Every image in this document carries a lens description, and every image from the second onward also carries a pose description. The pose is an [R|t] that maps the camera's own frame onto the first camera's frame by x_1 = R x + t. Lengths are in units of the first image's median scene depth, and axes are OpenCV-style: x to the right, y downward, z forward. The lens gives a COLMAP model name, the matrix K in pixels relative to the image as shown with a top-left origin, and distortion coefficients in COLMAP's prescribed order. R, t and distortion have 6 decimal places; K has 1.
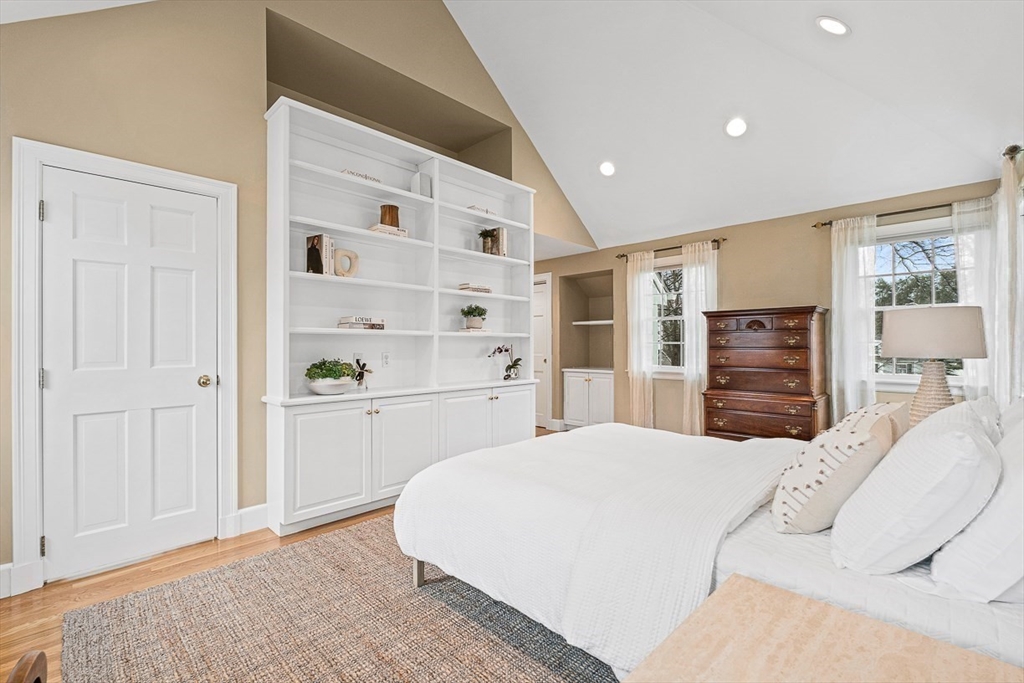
lens RADIAL K [[453.3, 0, 512.0], [0, 453.3, 341.5], [0, 0, 1]] dist [-0.000366, 0.000489]
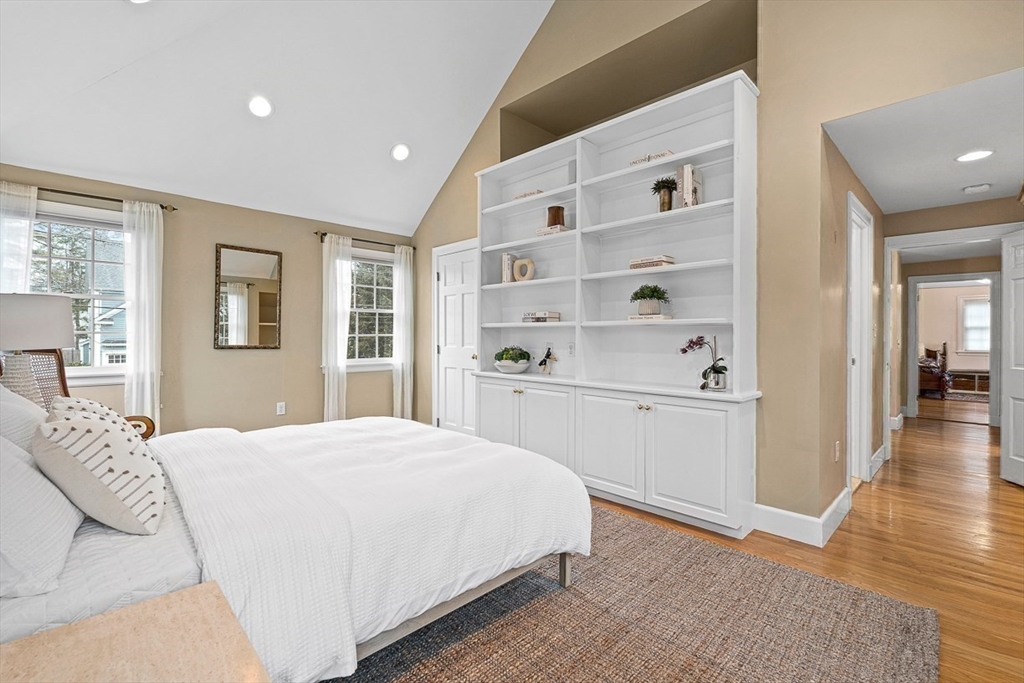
lens RADIAL K [[453.3, 0, 512.0], [0, 453.3, 341.5], [0, 0, 1]] dist [-0.000366, 0.000489]
pose [[-0.014340, 0.015703, -0.999774, 1.184251], [0.001515, 0.999876, 0.015683, 0.005474], [0.999896, -0.001290, -0.014362, 1.321267]]
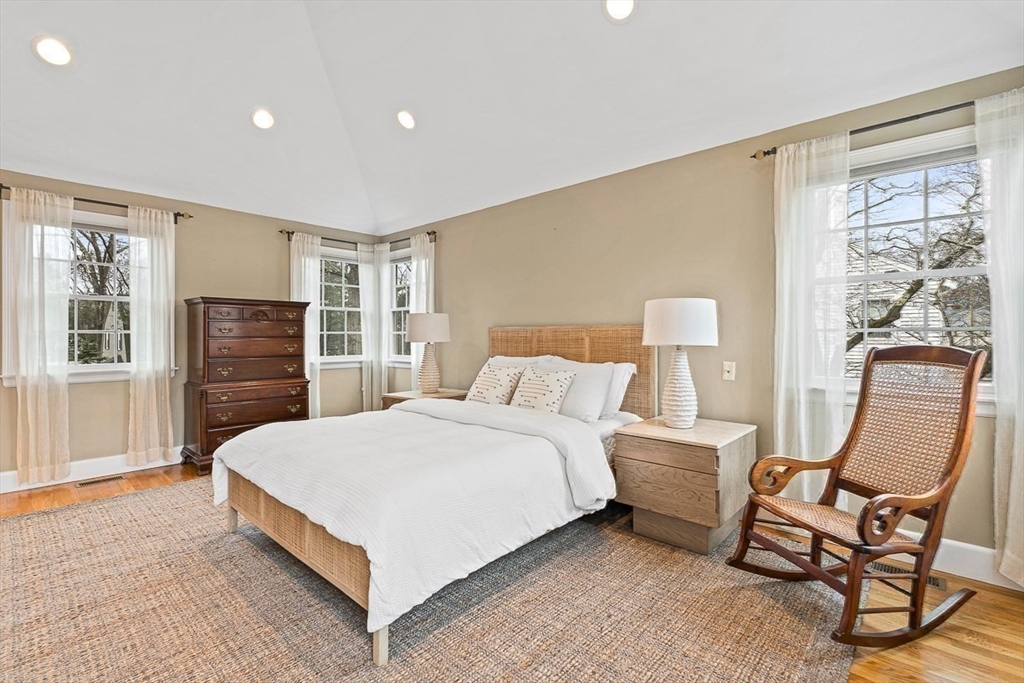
lens RADIAL K [[457.7, 0, 515.6], [0, 457.7, 336.0], [0, 0, 1]] dist [-0.002308, 0.000014]
pose [[-0.036353, 0.001833, 0.999337, -0.399175], [-0.005916, 0.999980, -0.002049, 0.007345], [-0.999321, -0.005987, -0.036342, 0.344087]]
